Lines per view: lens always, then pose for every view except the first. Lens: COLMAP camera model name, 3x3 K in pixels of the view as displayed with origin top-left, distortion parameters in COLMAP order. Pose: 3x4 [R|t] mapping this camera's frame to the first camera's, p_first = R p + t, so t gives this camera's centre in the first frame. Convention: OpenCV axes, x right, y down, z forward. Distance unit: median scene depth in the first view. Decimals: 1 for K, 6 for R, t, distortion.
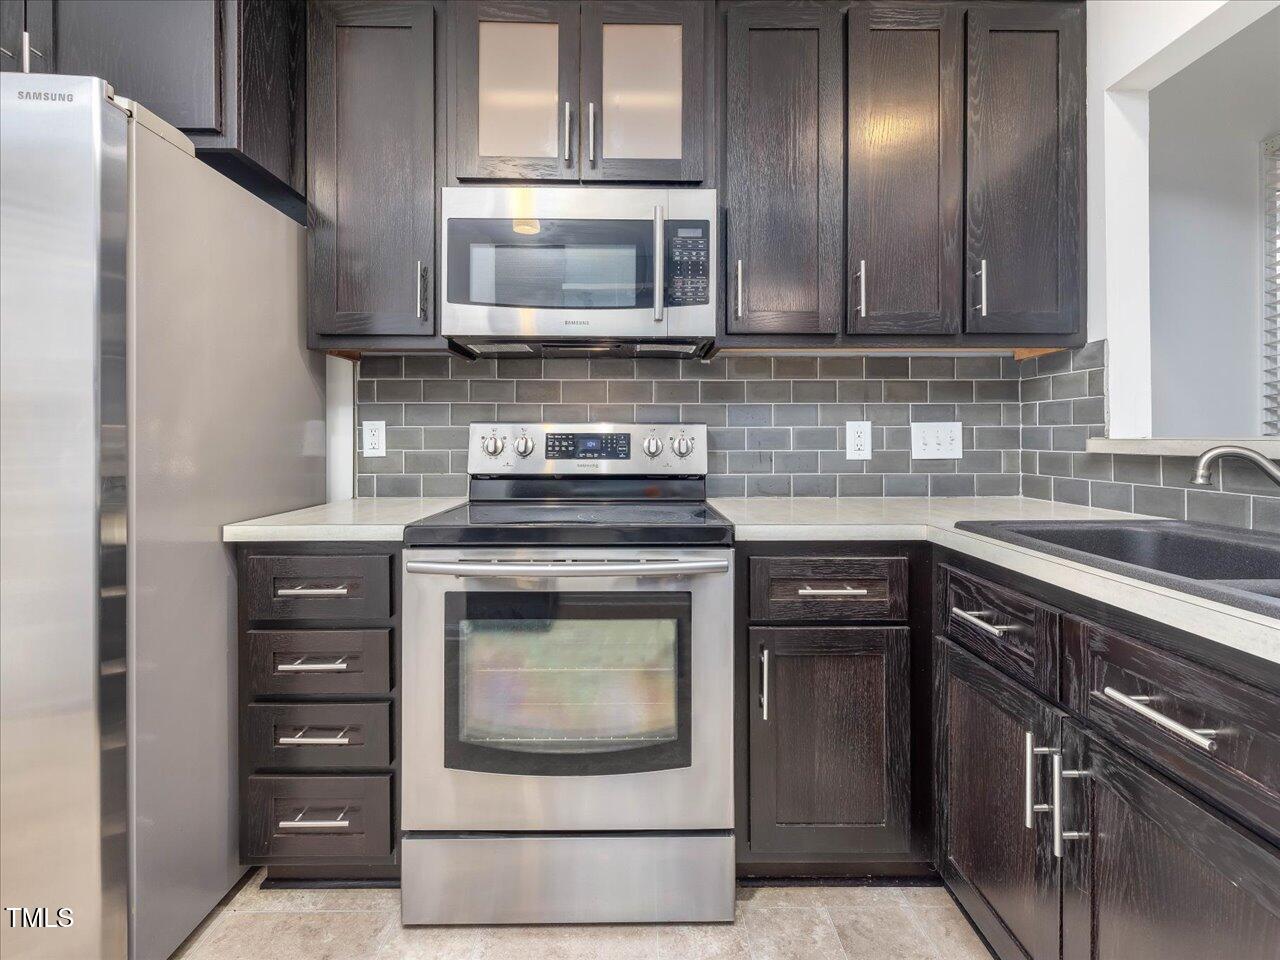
lens RADIAL K [[613.4, 0, 643.6], [0, 613.4, 437.5], [0, 0, 1]] dist [-0.002572, -0.000445]
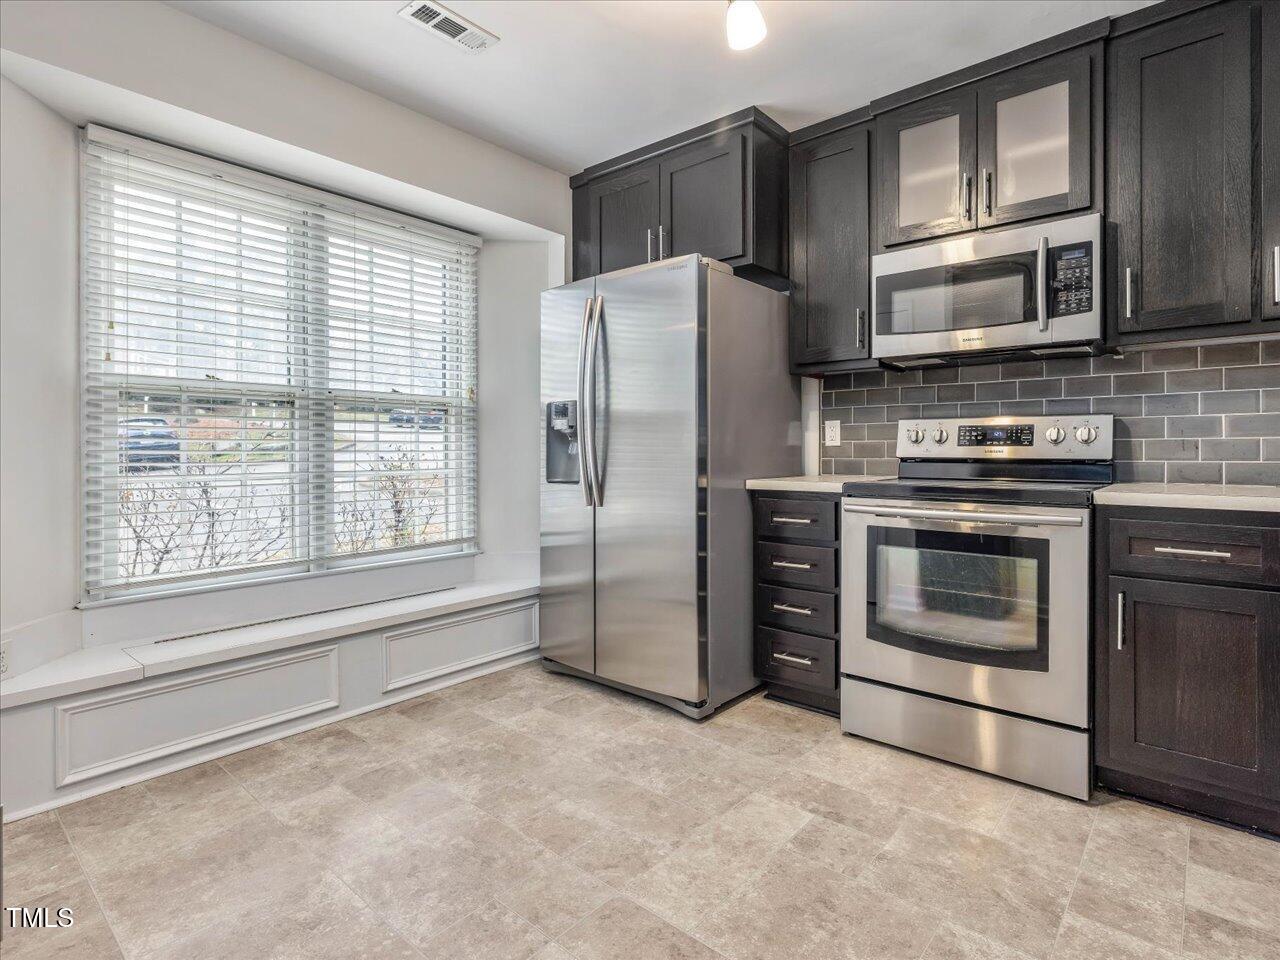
lens RADIAL K [[667.6, 0, 644.0], [0, 667.6, 451.9], [0, 0, 1]] dist [-0.004083, -0.000898]
pose [[0.746671, 0.000912, -0.665193, 0.302465], [0.000759, 0.999997, 0.002223, 0.047828], [0.665193, -0.002164, 0.746668, -0.512136]]
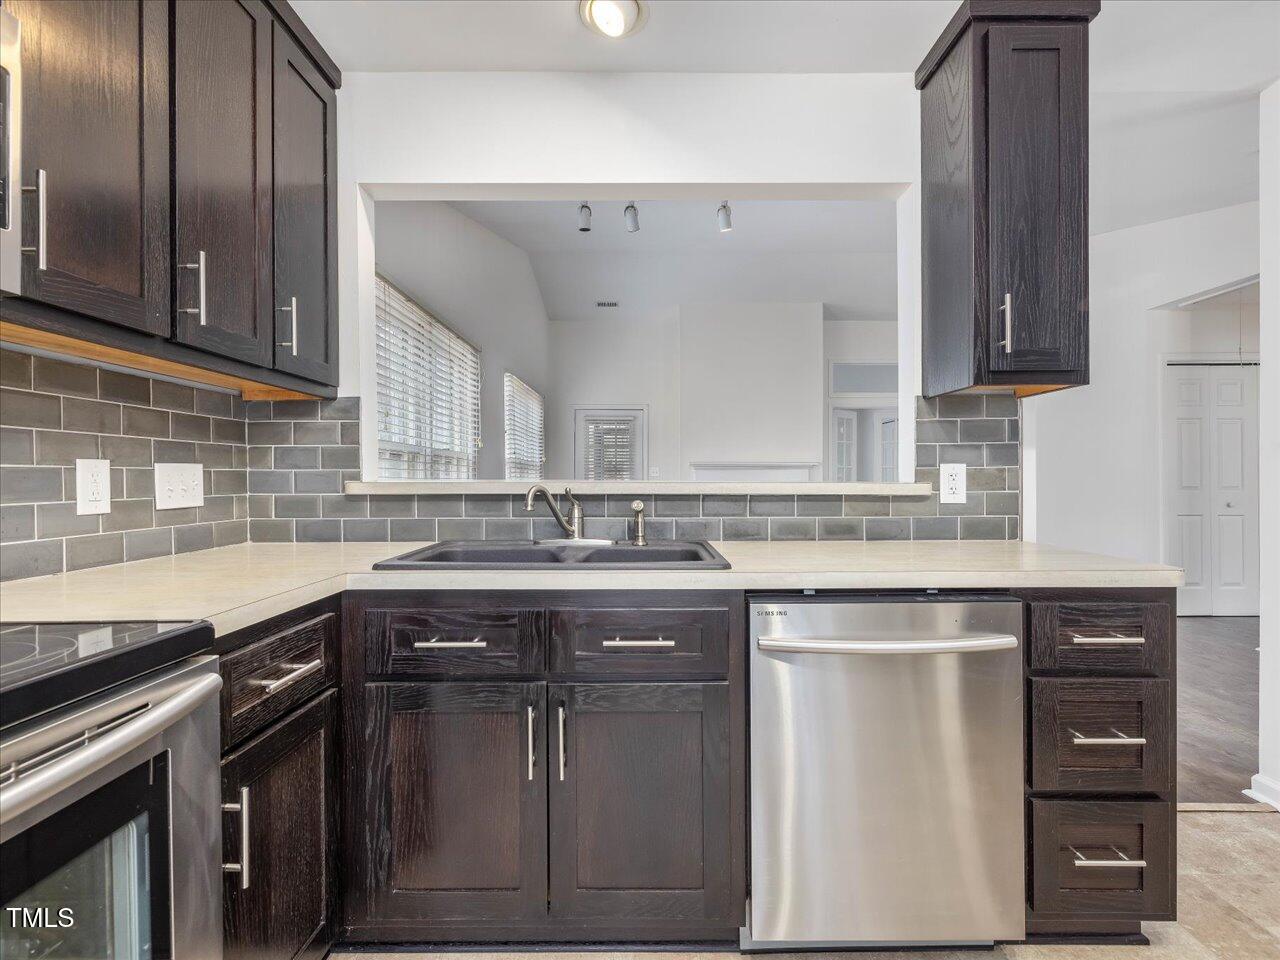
lens RADIAL K [[618.4, 0, 640.0], [0, 618.4, 480.0], [0, 0, 1]] dist [-0.002584, -0.001146]
pose [[0.026627, -0.002181, 0.999643, -0.400606], [0.003719, 0.999991, 0.002082, -0.002334], [-0.999639, 0.003662, 0.026634, 0.430532]]
